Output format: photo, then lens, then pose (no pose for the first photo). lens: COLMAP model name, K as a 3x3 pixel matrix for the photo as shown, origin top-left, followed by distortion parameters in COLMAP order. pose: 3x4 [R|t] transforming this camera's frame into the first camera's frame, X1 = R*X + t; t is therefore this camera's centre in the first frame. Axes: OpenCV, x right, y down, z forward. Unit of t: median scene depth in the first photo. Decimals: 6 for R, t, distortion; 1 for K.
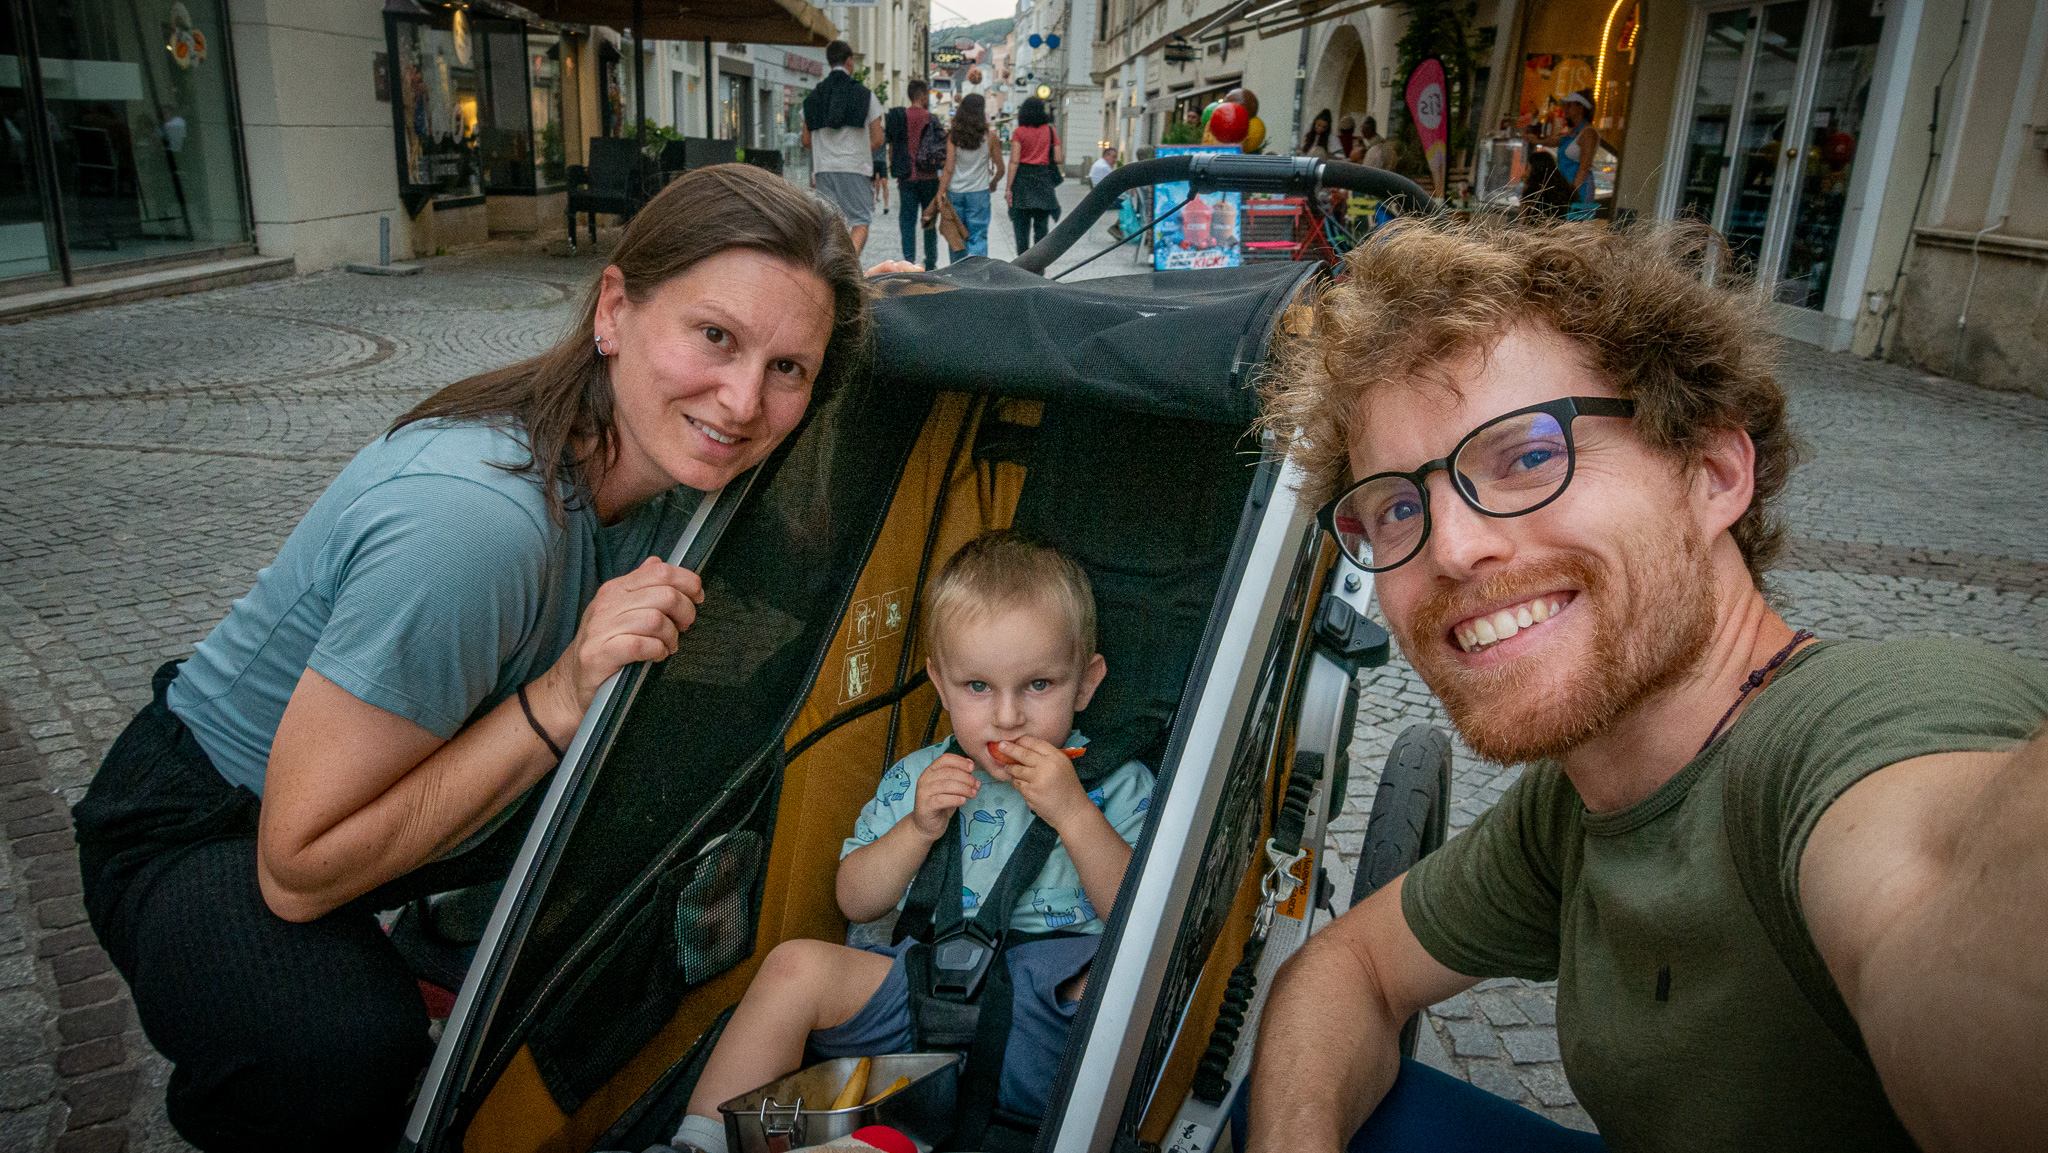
lens RADIAL K [[1413.1, 0, 1010.6], [0, 1413.1, 574.4], [0, 0, 1]] dist [-0.008222, 0.001535]
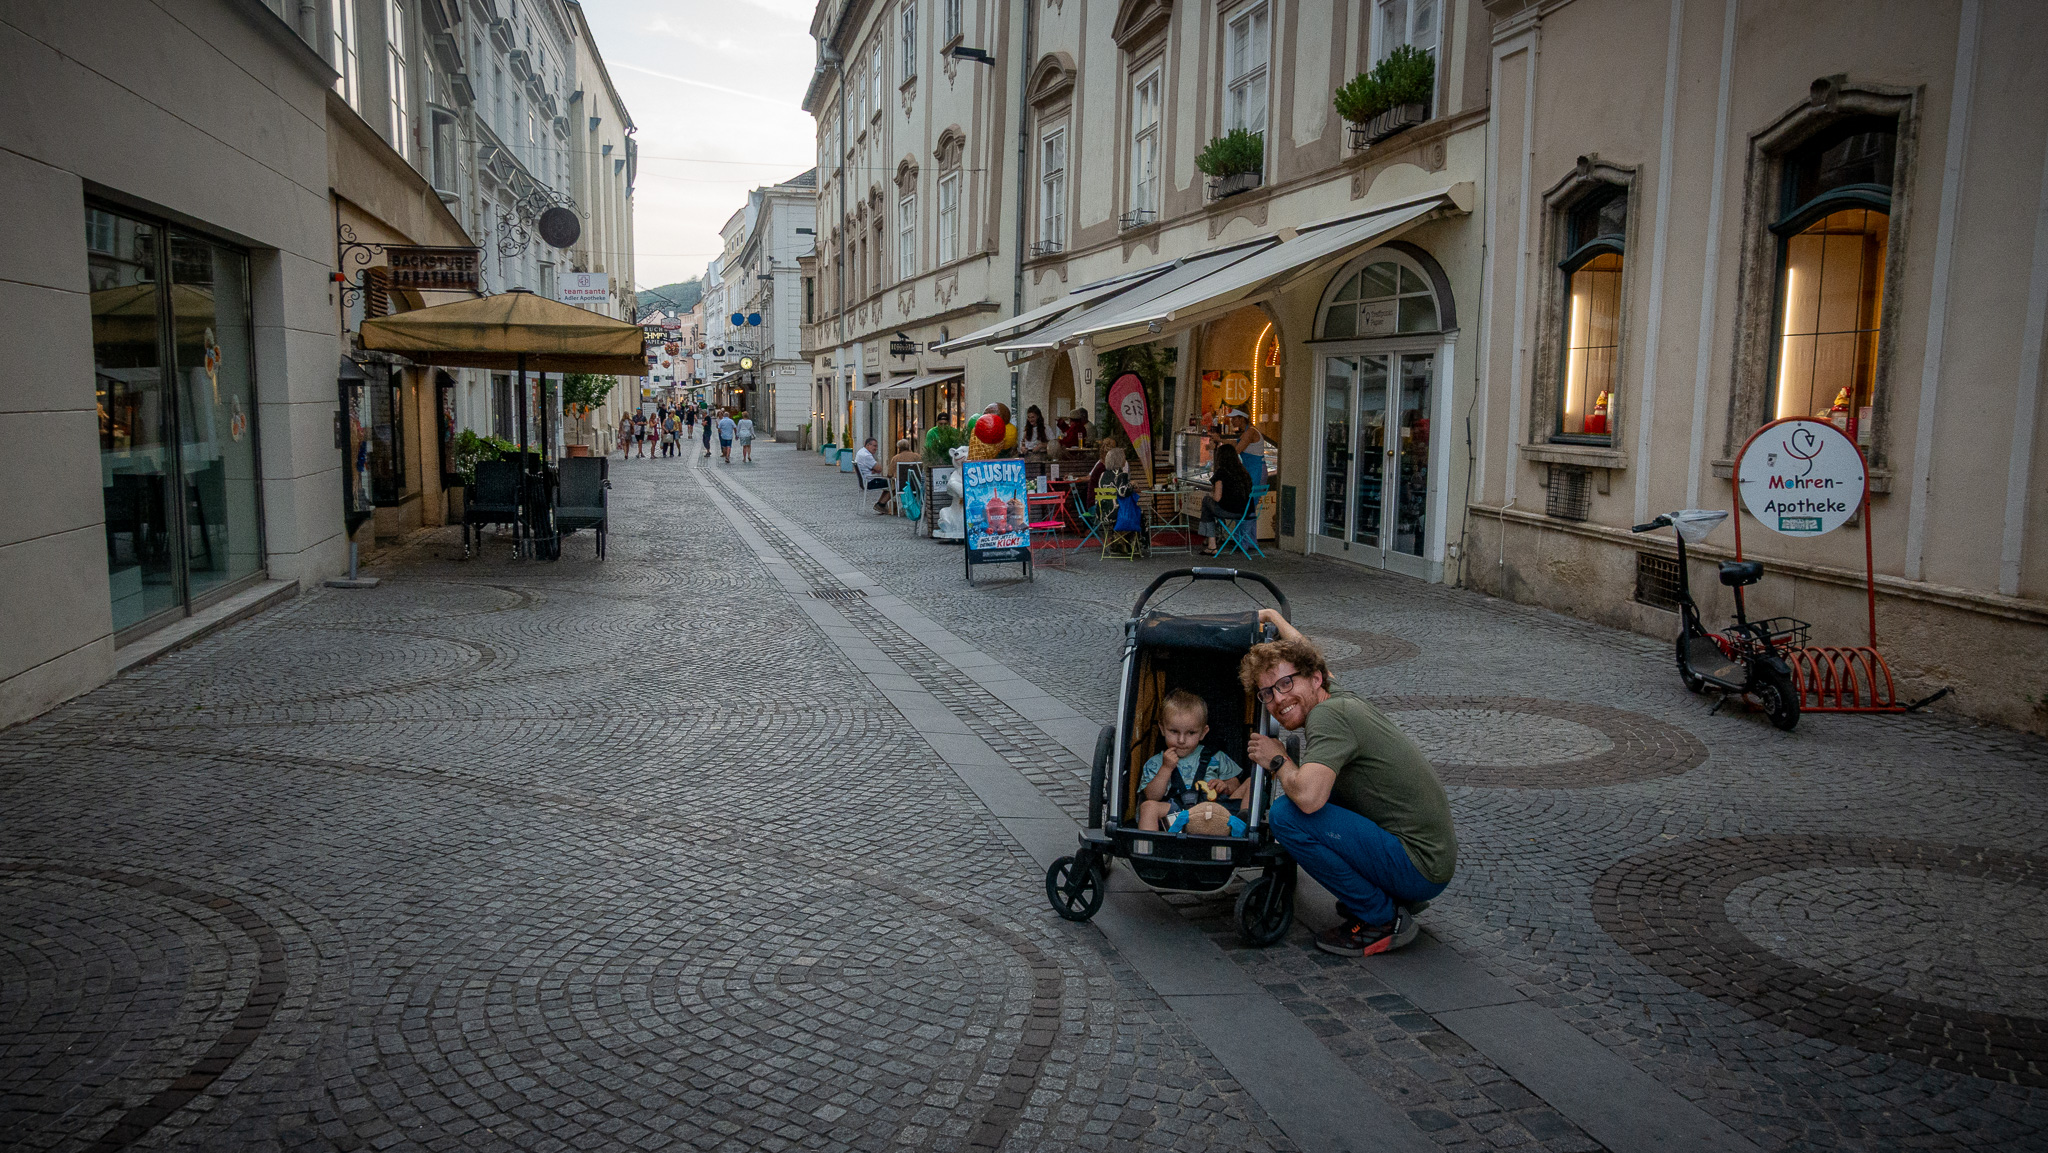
lens RADIAL K [[1413.1, 0, 1034.8], [0, 1413.1, 576.0], [0, 0, 1]] dist [-0.008222, 0.001535]
pose [[0.971953, -0.056821, 0.228207, -0.112837], [0.094774, 0.982726, -0.158960, 0.021778], [-0.215232, 0.176129, 0.960549, -0.234109]]
